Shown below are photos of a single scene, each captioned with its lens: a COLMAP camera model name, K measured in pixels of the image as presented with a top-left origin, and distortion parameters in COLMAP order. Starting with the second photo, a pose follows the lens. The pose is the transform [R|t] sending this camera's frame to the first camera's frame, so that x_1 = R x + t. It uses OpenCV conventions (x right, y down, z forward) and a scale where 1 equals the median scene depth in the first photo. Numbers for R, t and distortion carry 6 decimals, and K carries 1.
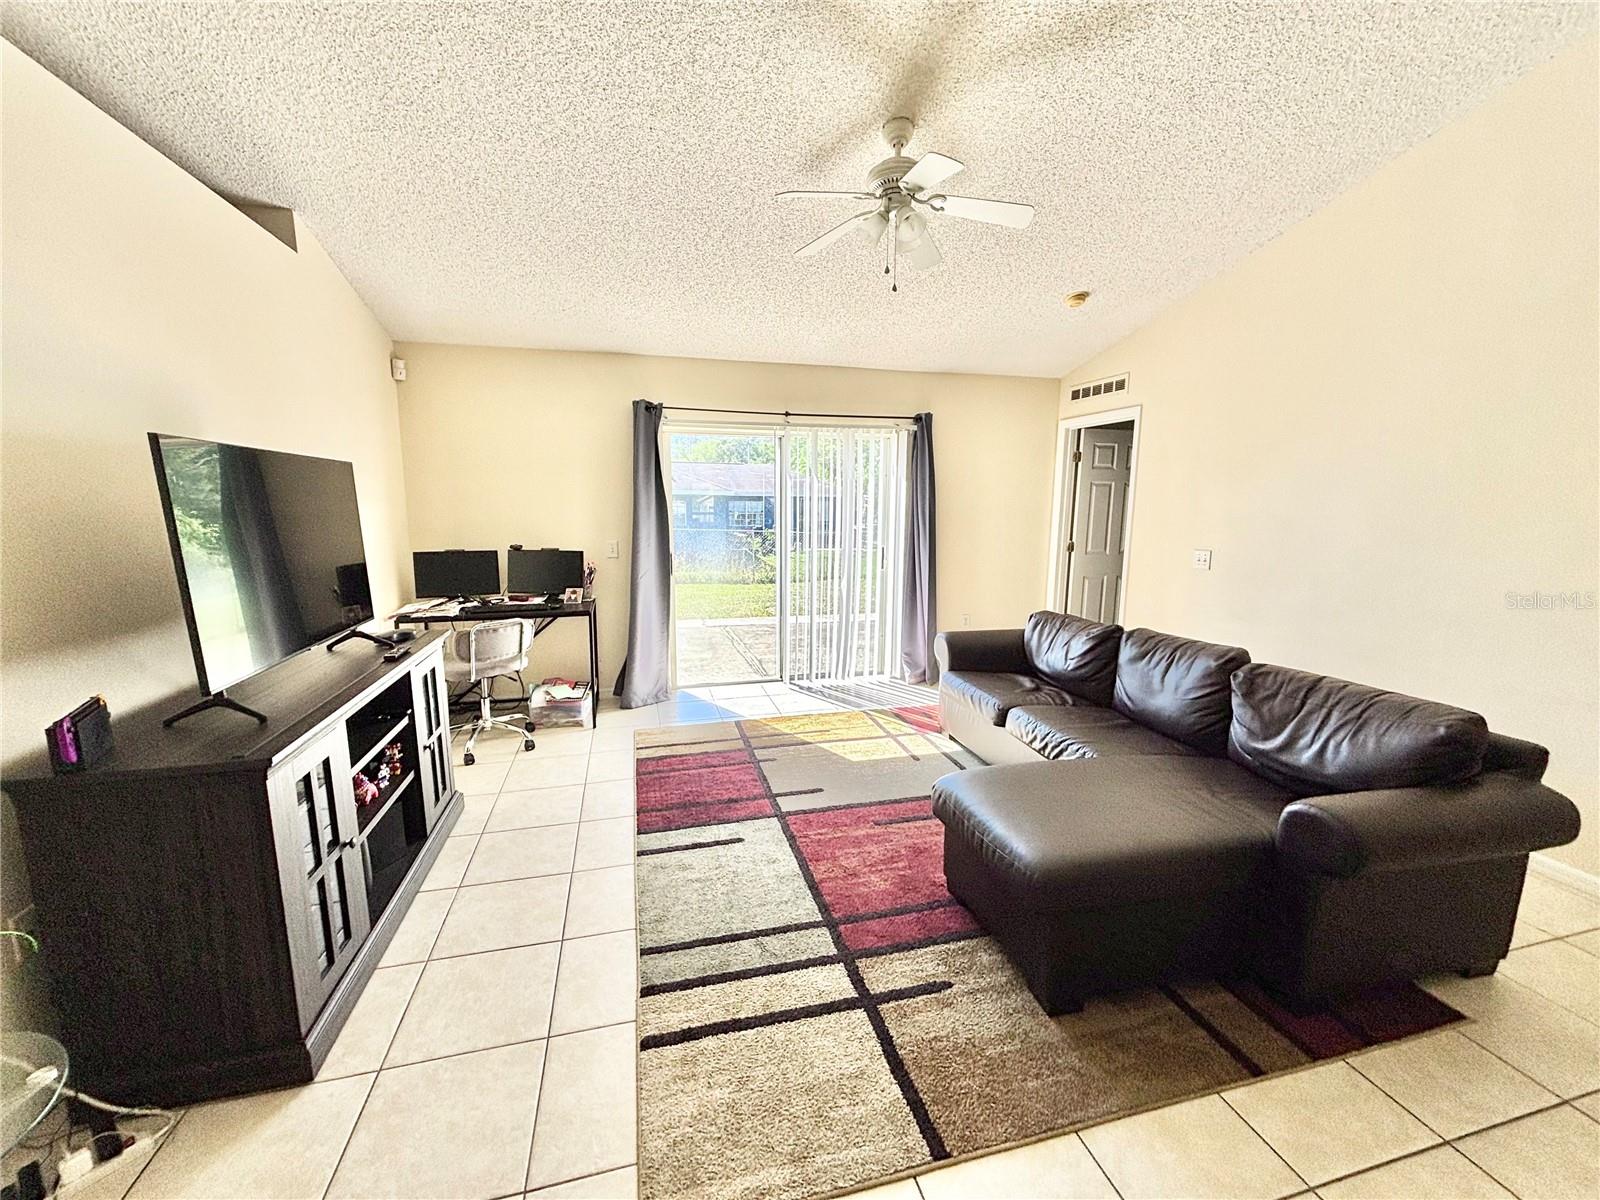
lens RADIAL K [[646.6, 0, 799.0], [0, 646.6, 596.4], [0, 0, 1]] dist [0.000179, 0.000136]
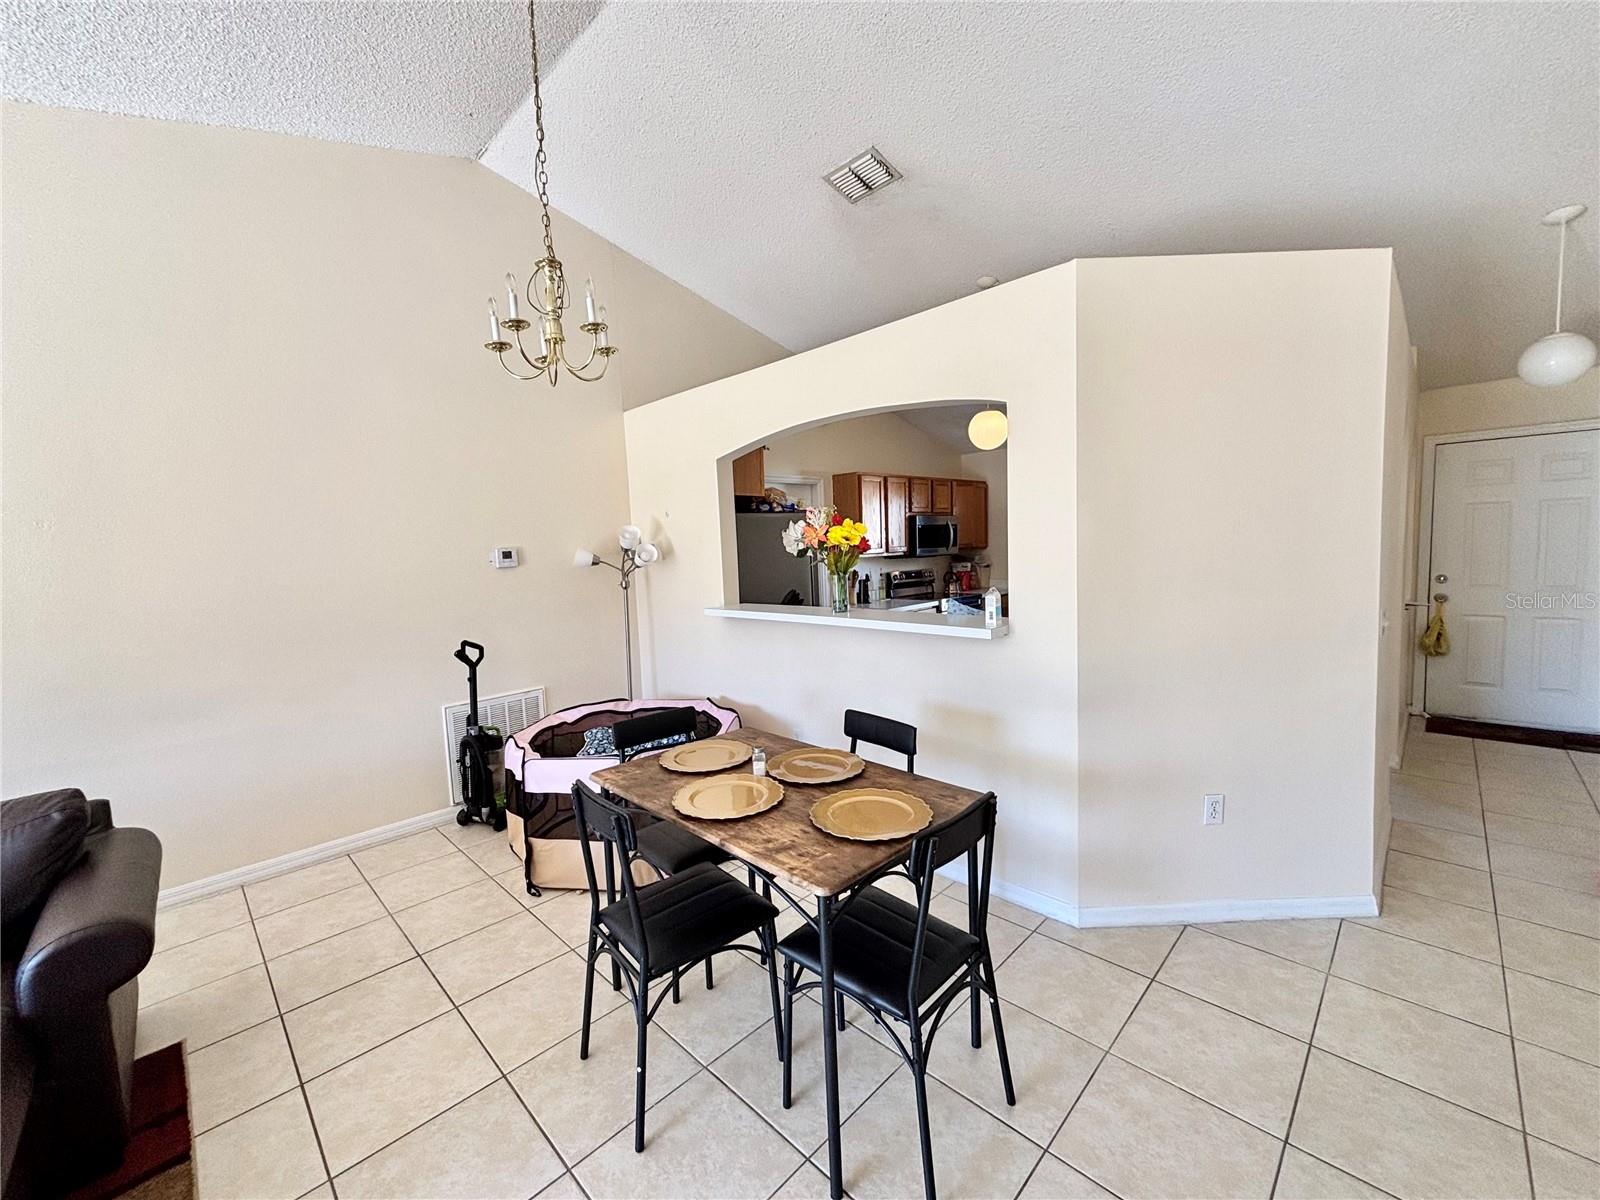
lens RADIAL K [[637.7, 0, 800.0], [0, 637.7, 600.0], [0, 0, 1]] dist [-0.001394, -0.000286]
pose [[-0.506137, -0.065056, 0.859996, -0.249038], [0.168543, 0.970464, 0.172605, -0.056675], [-0.845824, 0.232308, -0.480223, 0.297517]]
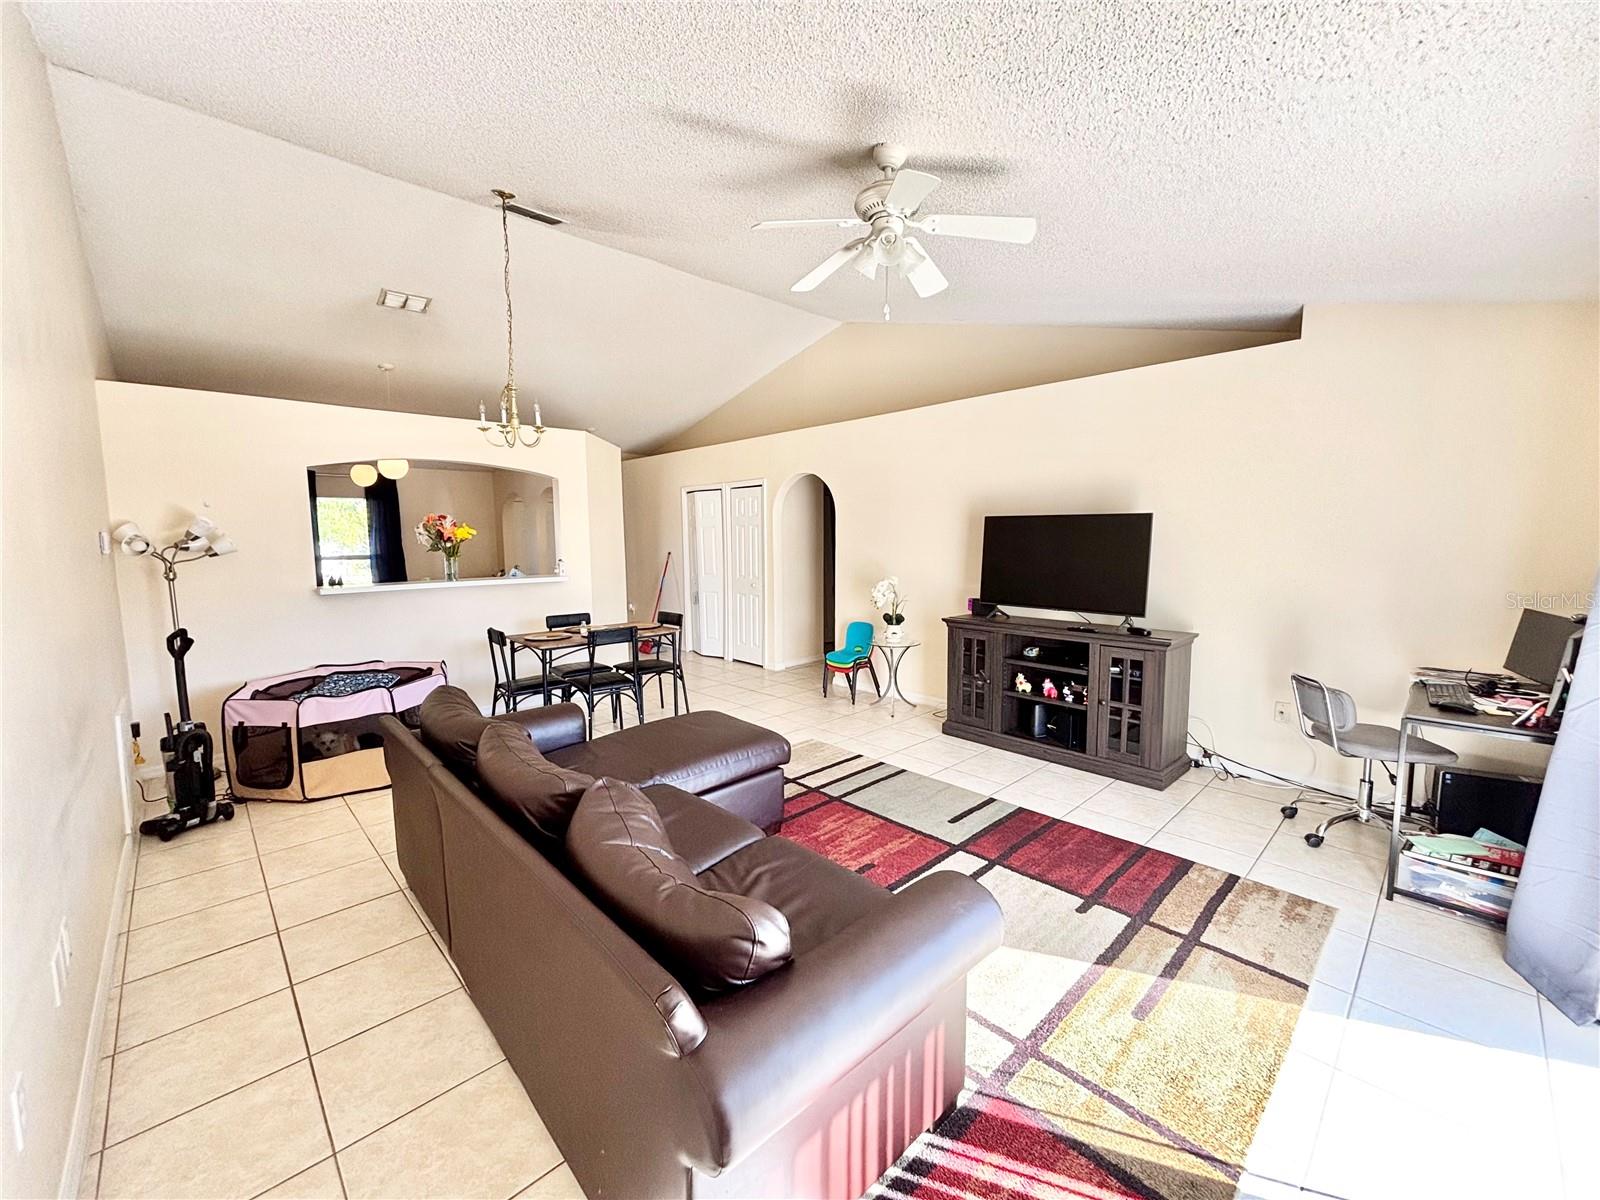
lens RADIAL K [[637.7, 0, 800.0], [0, 637.7, 600.0], [0, 0, 1]] dist [-0.001394, -0.000286]
pose [[-0.876313, 0.046128, -0.479528, 0.689230], [-0.073755, 0.970824, 0.228171, -0.266140], [0.476062, 0.235316, -0.847344, 1.738776]]
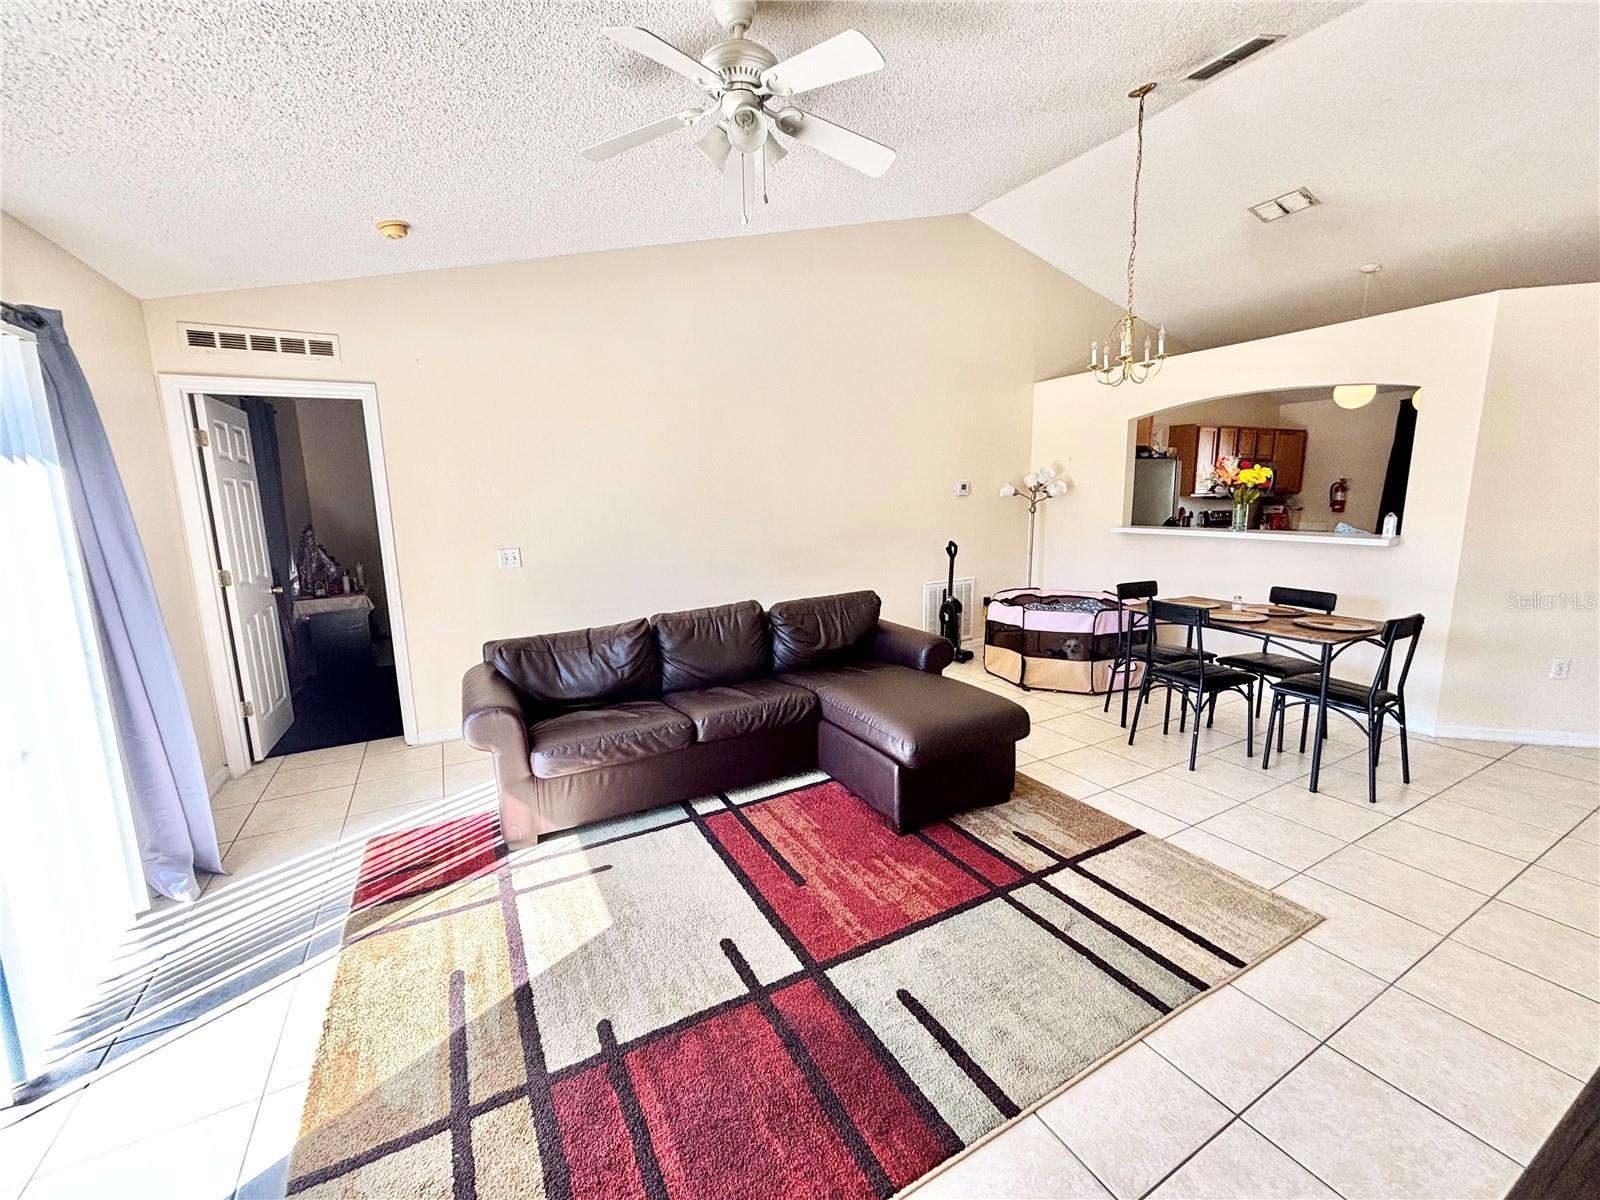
lens RADIAL K [[646.6, 0, 799.0], [0, 646.6, 596.4], [0, 0, 1]] dist [0.000179, 0.000136]
pose [[-0.241140, -0.160050, 0.957202, -0.642982], [0.165769, 0.965020, 0.203118, -0.185164], [-0.956228, 0.207655, -0.206174, 1.137132]]
